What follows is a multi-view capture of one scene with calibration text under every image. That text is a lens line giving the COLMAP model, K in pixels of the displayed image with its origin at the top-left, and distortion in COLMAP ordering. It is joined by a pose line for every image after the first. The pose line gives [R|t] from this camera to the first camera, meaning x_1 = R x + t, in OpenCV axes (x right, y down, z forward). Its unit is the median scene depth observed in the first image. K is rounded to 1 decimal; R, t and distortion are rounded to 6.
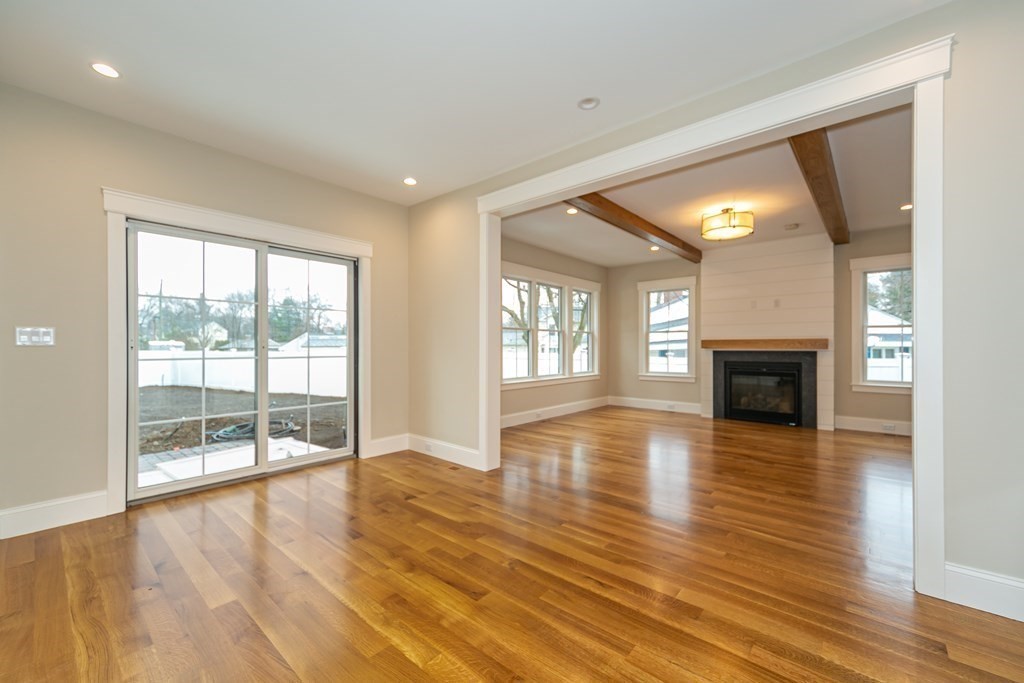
lens RADIAL K [[418.2, 0, 515.2], [0, 418.2, 347.3], [0, 0, 1]] dist [0.000127, 0.000042]
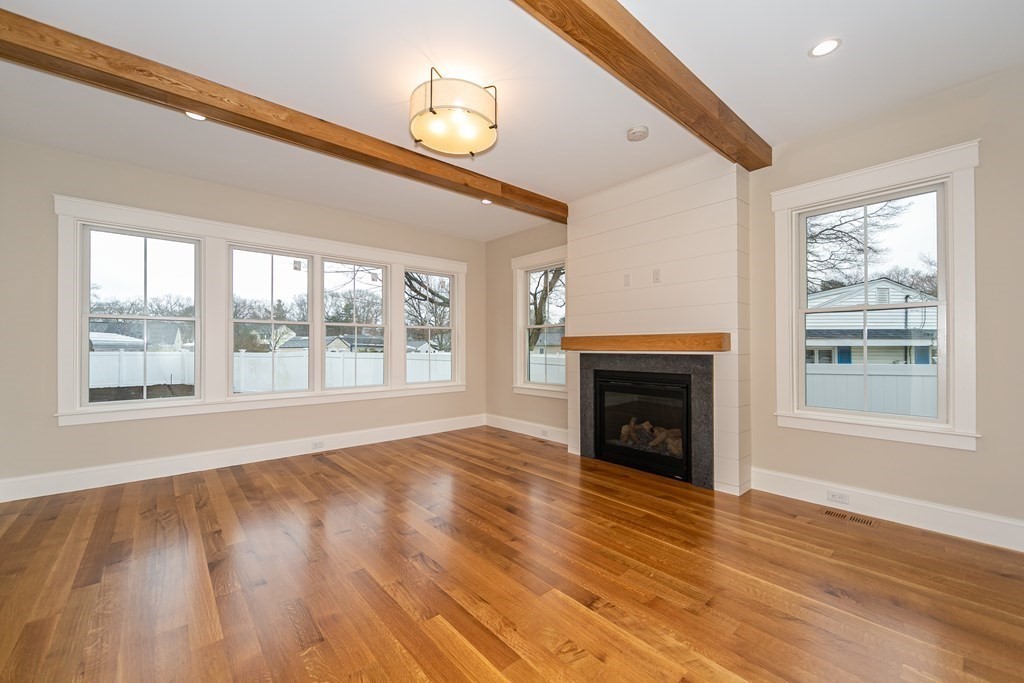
lens RADIAL K [[402.8, 0, 512.0], [0, 402.8, 341.5], [0, 0, 1]] dist [0.011079, -0.000007]
pose [[0.989675, -0.000236, -0.143328, 0.464546], [-0.002446, 0.999825, -0.018539, 0.001752], [0.143307, 0.018698, 0.989502, 0.358868]]
